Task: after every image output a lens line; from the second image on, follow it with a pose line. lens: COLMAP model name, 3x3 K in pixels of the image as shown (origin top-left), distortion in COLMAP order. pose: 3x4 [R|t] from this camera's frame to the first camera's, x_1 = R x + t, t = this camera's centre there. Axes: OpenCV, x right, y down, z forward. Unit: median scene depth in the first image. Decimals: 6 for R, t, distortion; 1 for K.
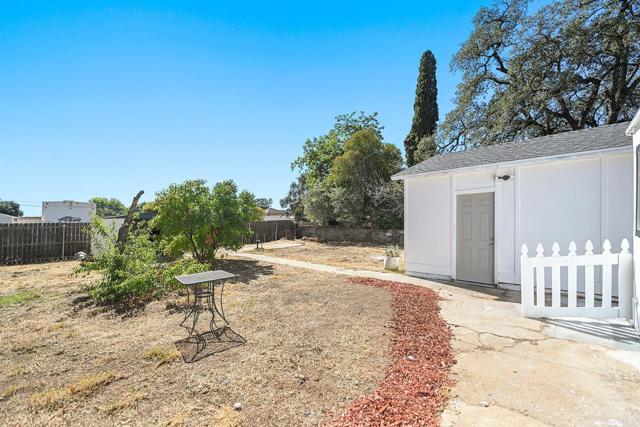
lens RADIAL K [[267.3, 0, 321.1], [0, 267.3, 212.5], [0, 0, 1]] dist [-0.016867, -0.000627]
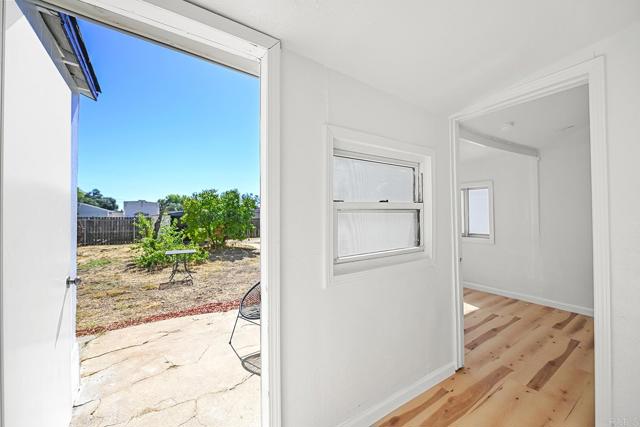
lens RADIAL K [[262.4, 0, 318.8], [0, 262.4, 216.6], [0, 0, 1]] dist [0.000059, -0.000039]
pose [[0.978933, 0.022268, -0.202965, 0.384494], [-0.016759, 0.999444, 0.028821, -0.028938], [0.203494, -0.024812, 0.978762, -0.252598]]
